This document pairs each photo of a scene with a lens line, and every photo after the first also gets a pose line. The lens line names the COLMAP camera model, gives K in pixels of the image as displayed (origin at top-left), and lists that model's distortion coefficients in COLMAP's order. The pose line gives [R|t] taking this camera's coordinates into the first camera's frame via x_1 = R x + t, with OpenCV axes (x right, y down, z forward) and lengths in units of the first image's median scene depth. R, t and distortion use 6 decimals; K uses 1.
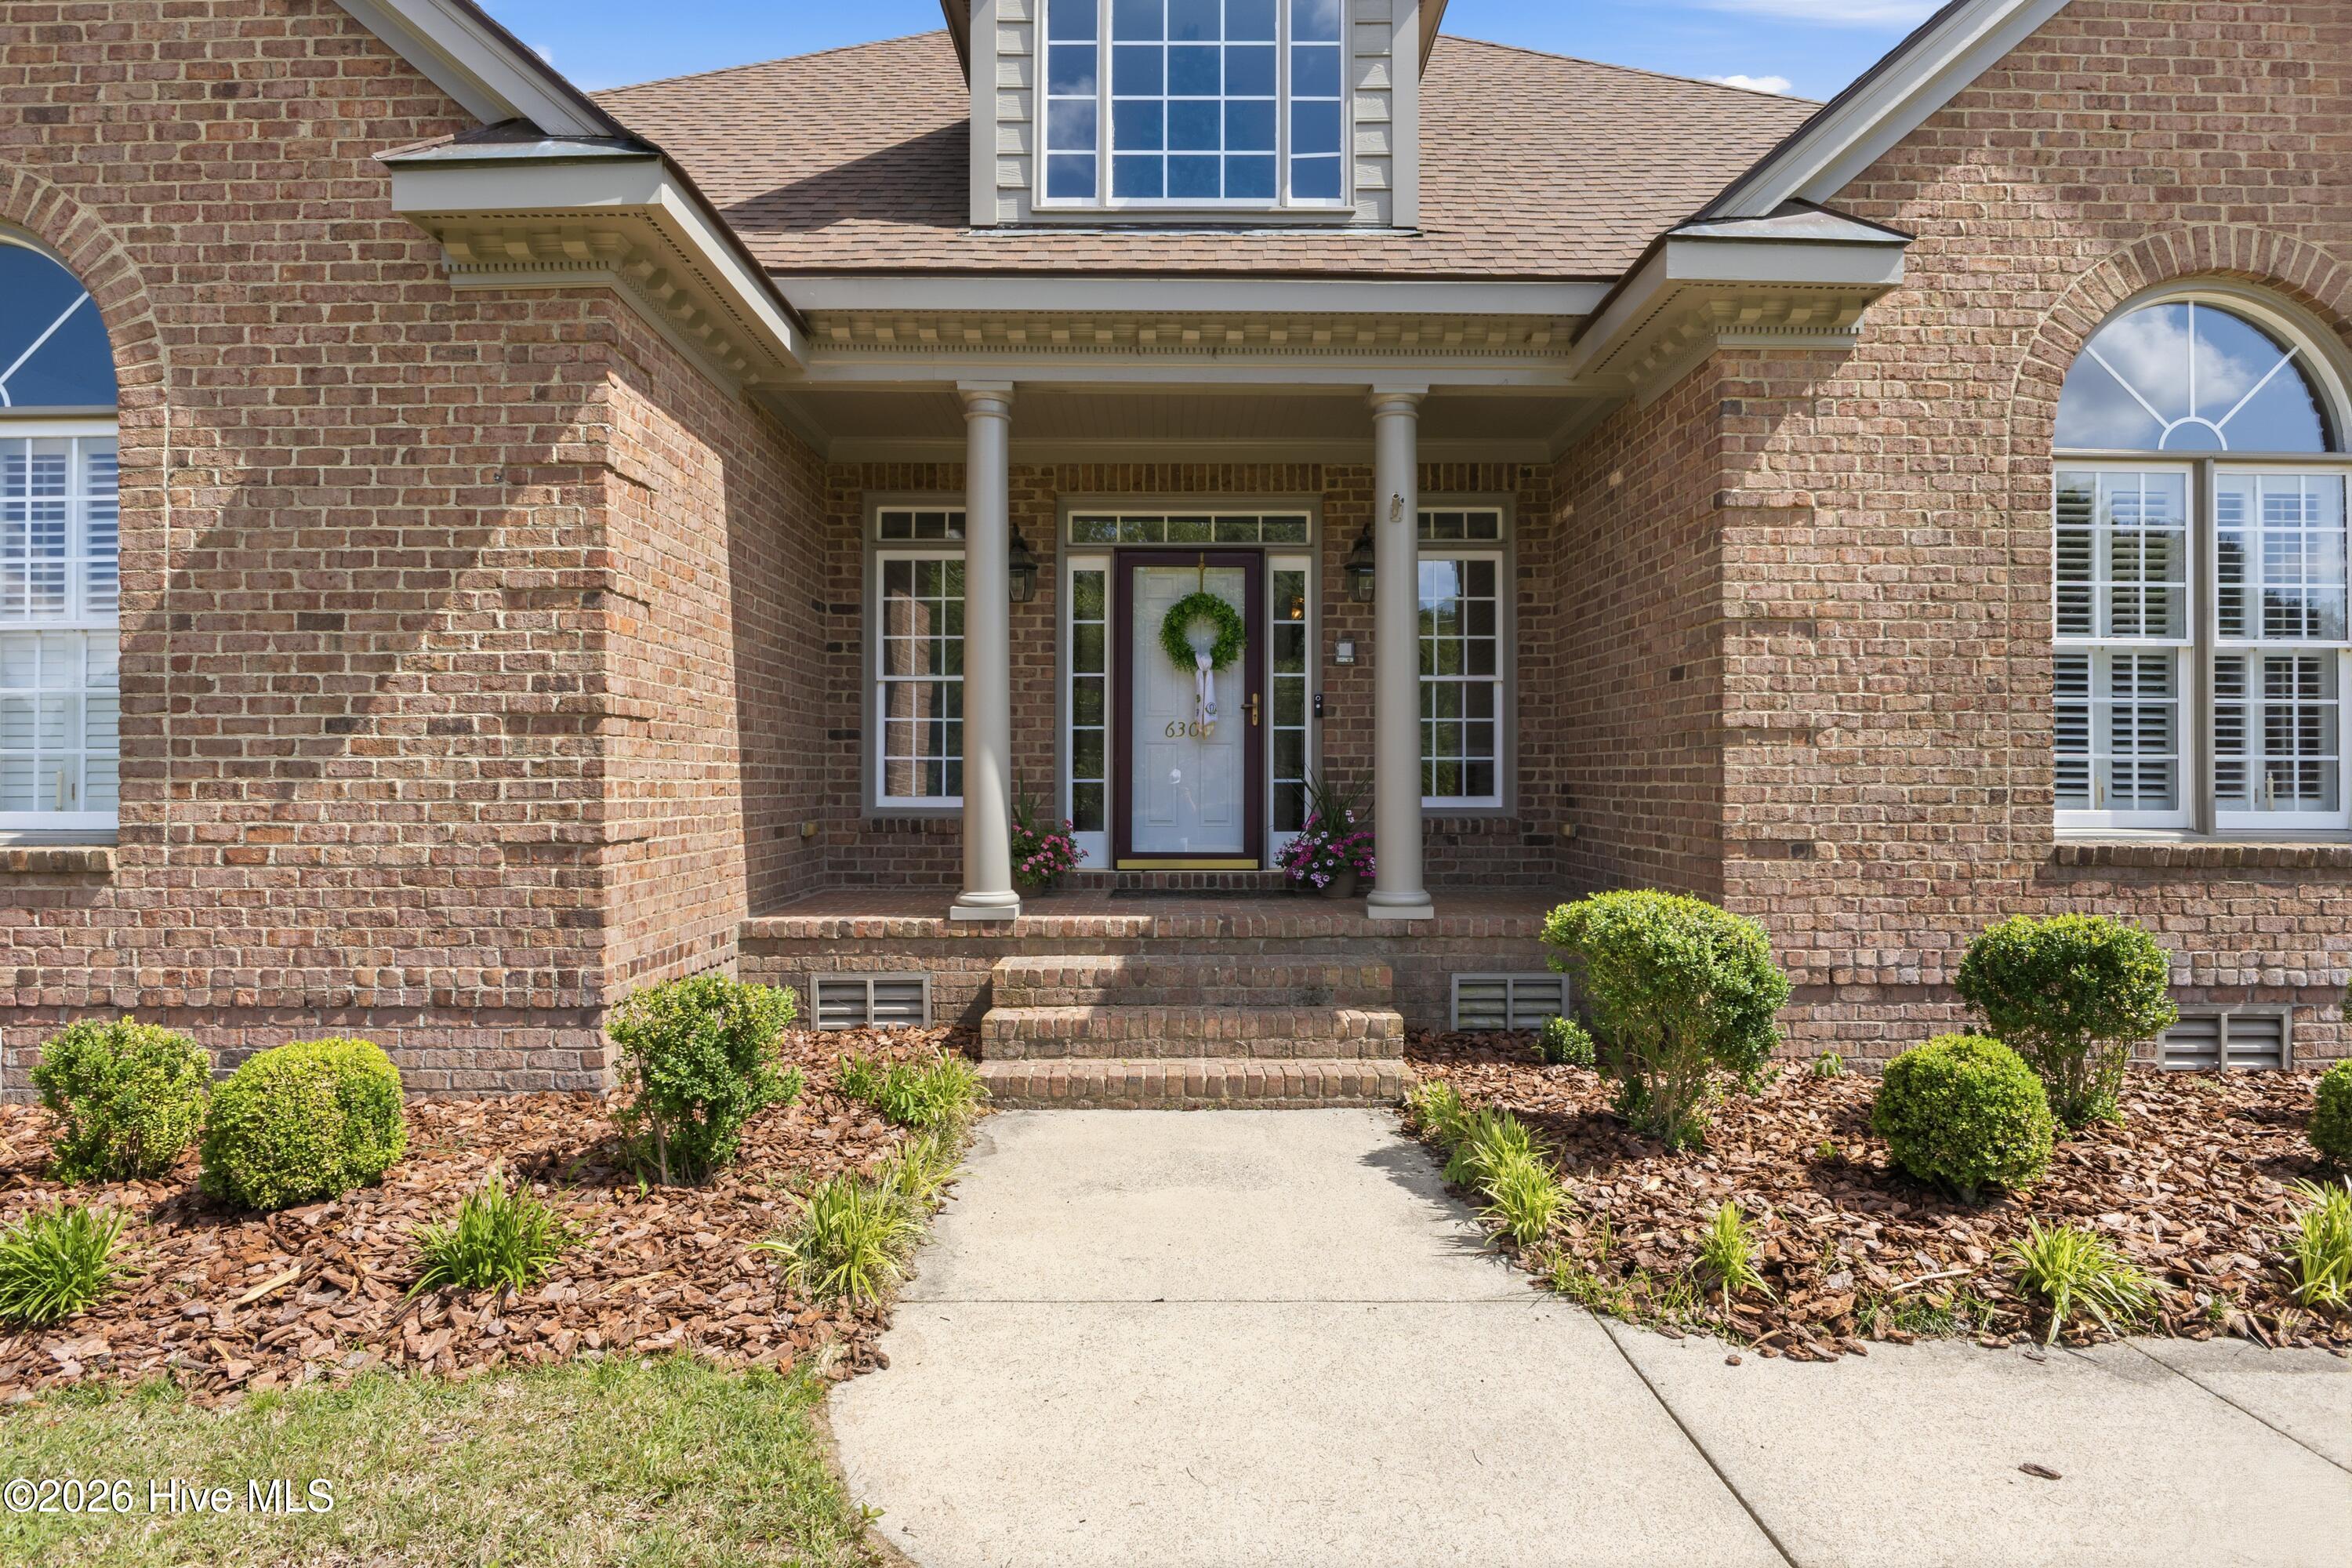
lens RADIAL K [[1330.9, 0, 1180.1], [0, 1330.9, 791.0], [0, 0, 1]] dist [0.004146, -0.001500]
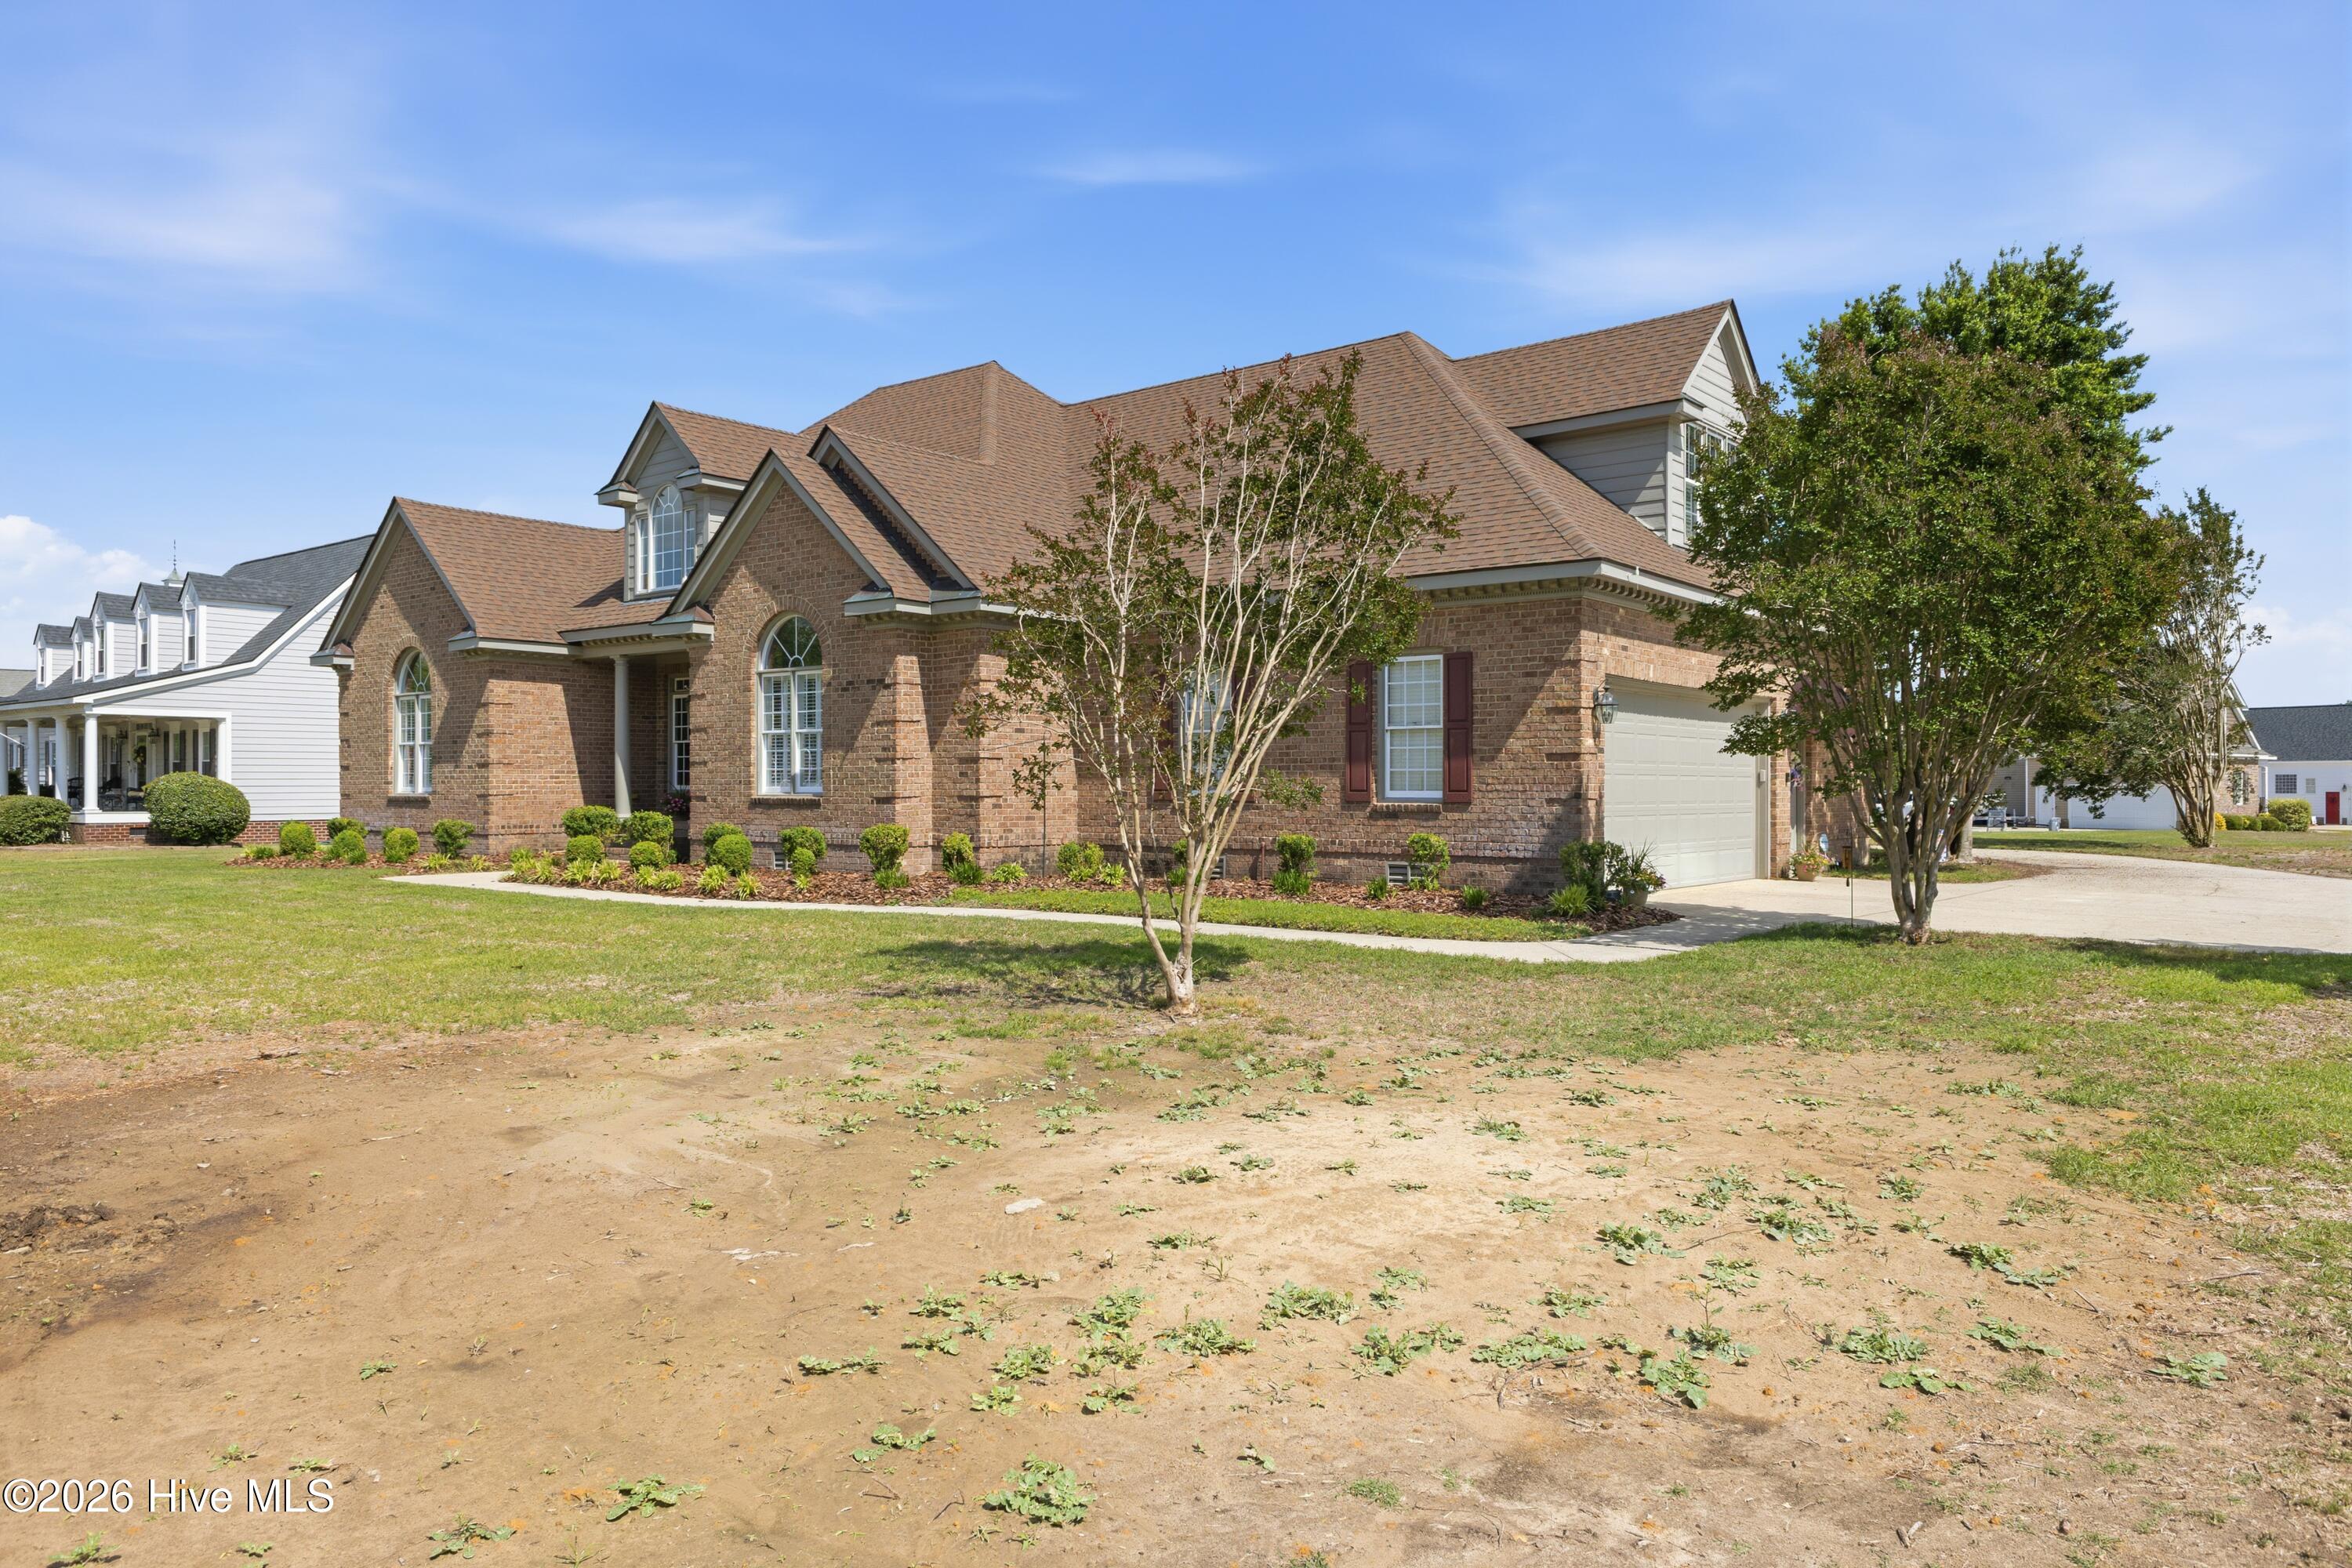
lens RADIAL K [[1633.1, 0, 1179.9], [0, 1633.1, 780.2], [0, 0, 1]] dist [-0.001233, 0.001148]
pose [[0.770519, -0.004762, -0.637400, 3.519775], [0.002994, 0.999988, -0.003852, 0.015901], [0.637410, 0.001060, 0.770524, -1.208523]]
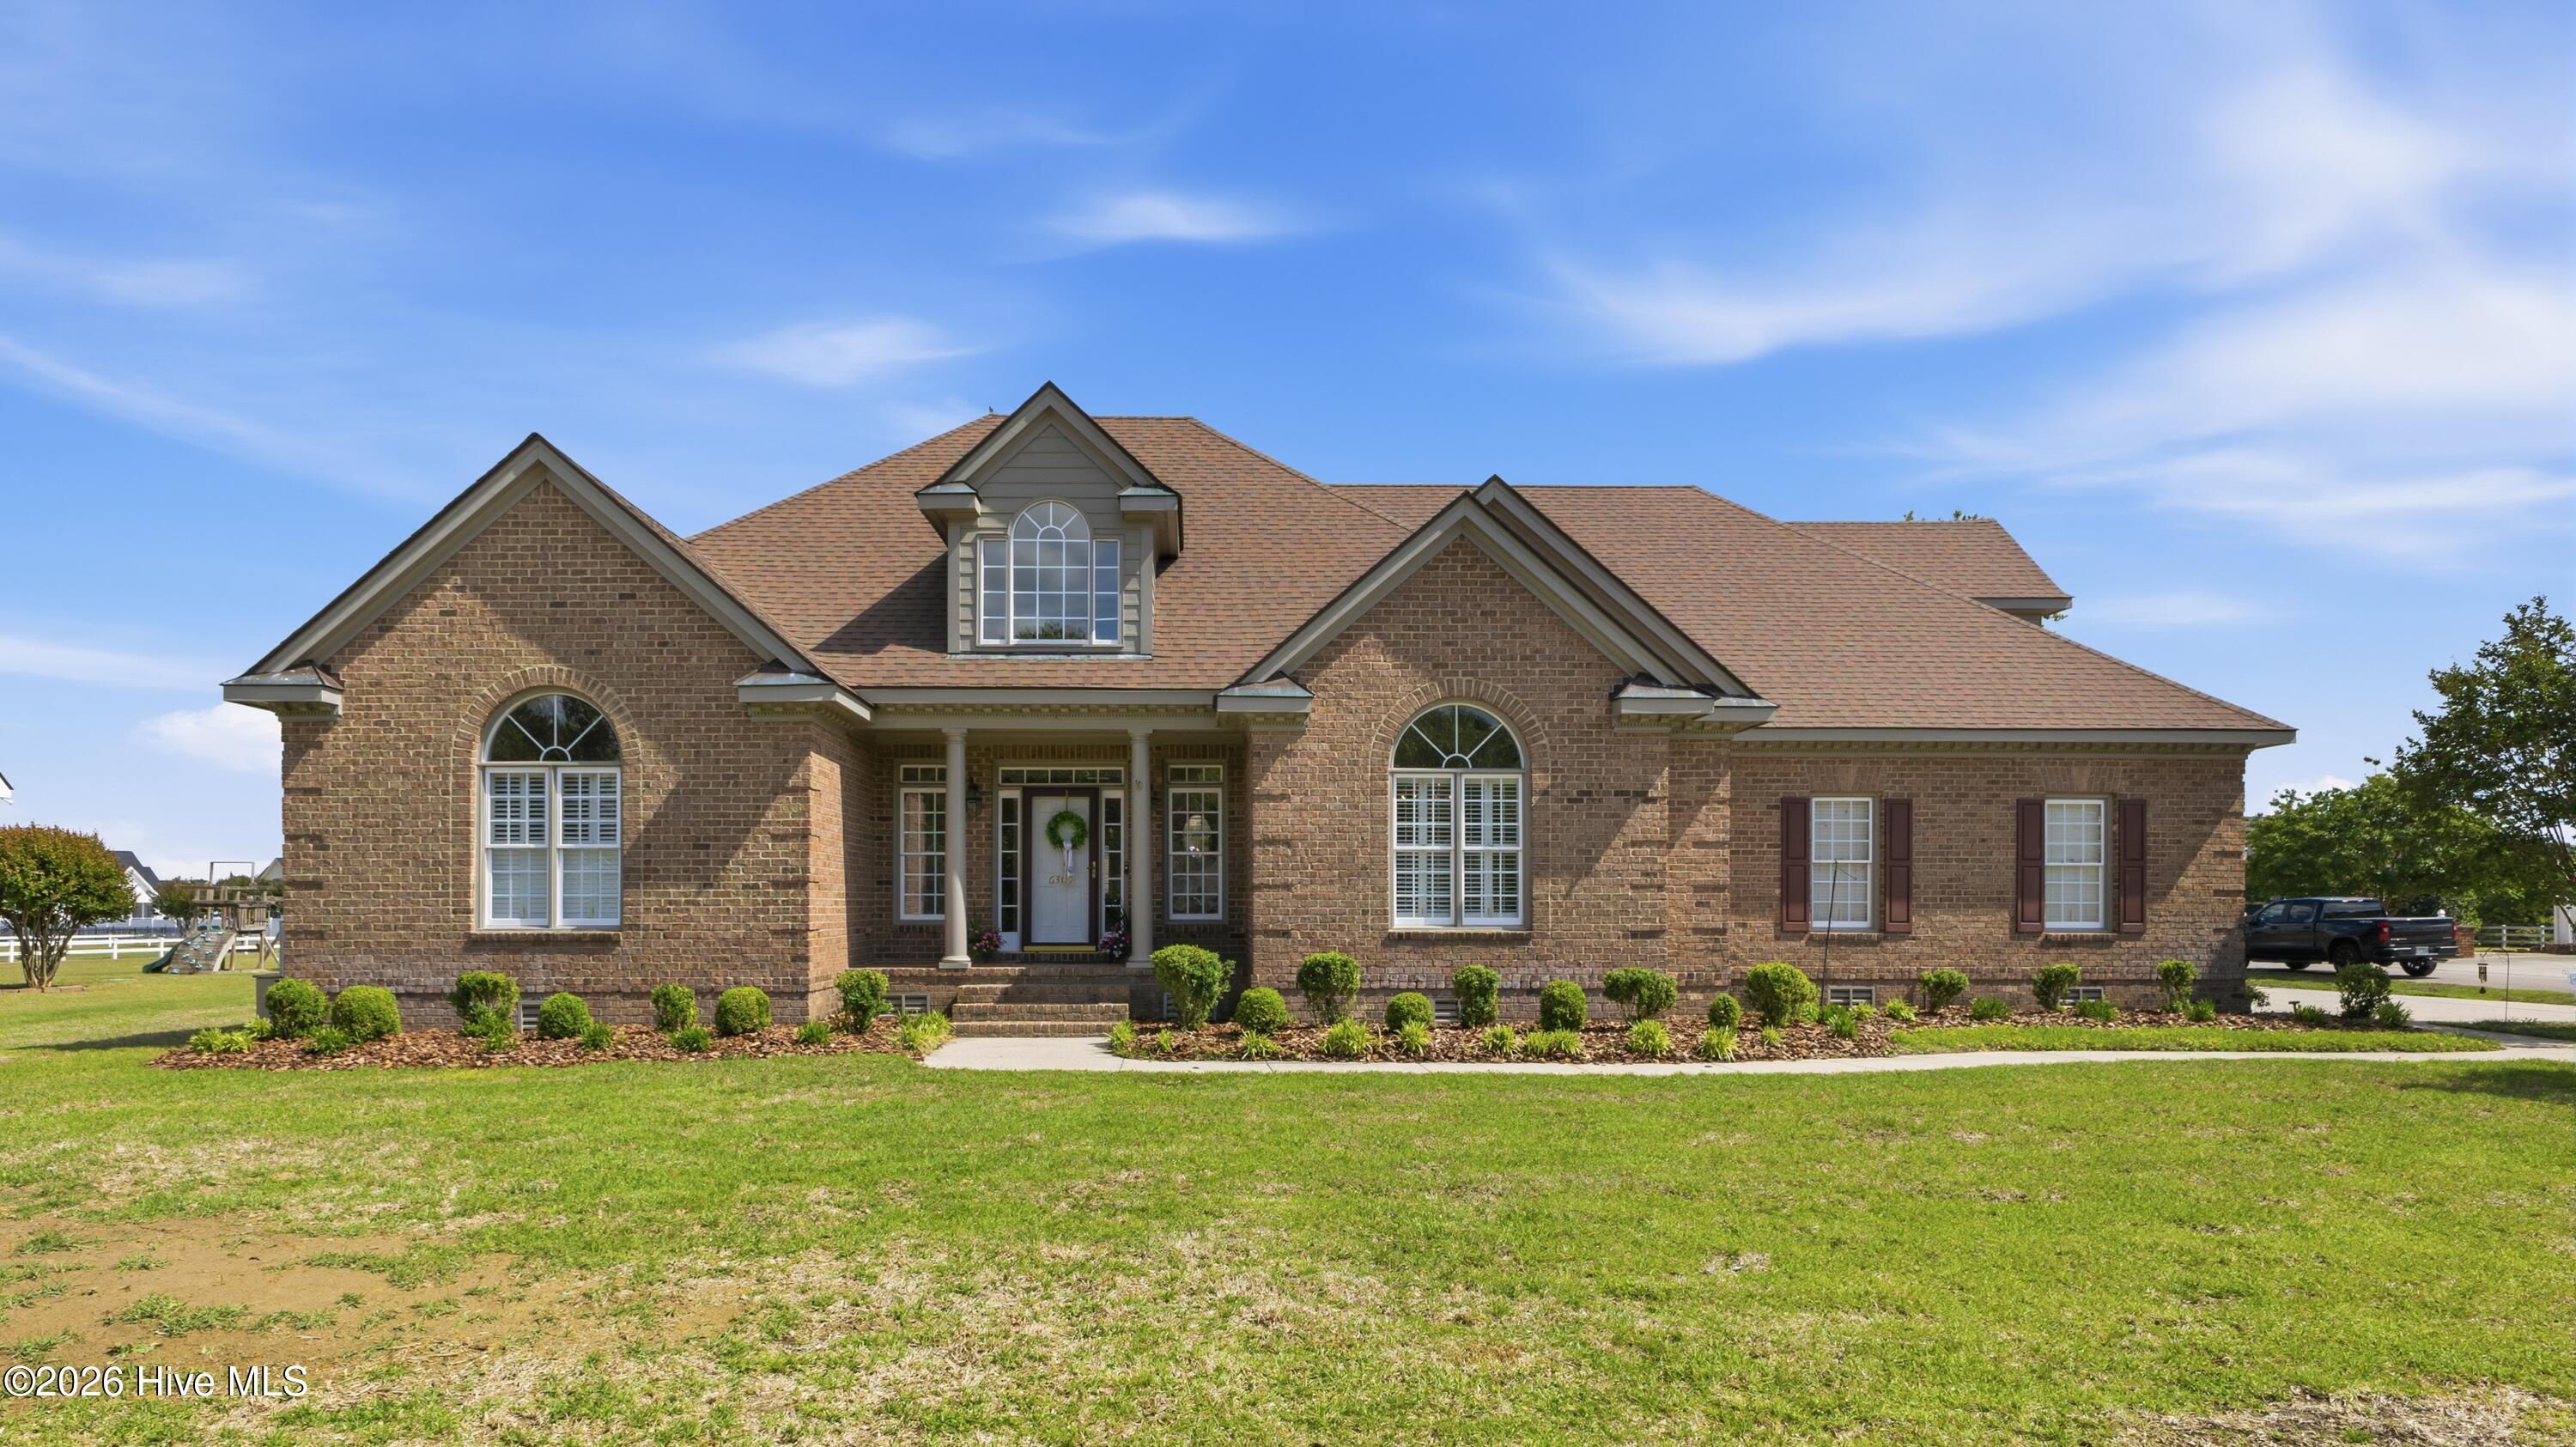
lens RADIAL K [[1401.1, 0, 1194.6], [0, 1401.1, 905.1], [0, 0, 1]] dist [-0.012109, 0.000086]
pose [[0.999913, -0.001796, 0.013068, 0.237610], [0.001901, 0.999966, -0.008016, 0.010400], [-0.013053, 0.008040, 0.999882, -1.425208]]
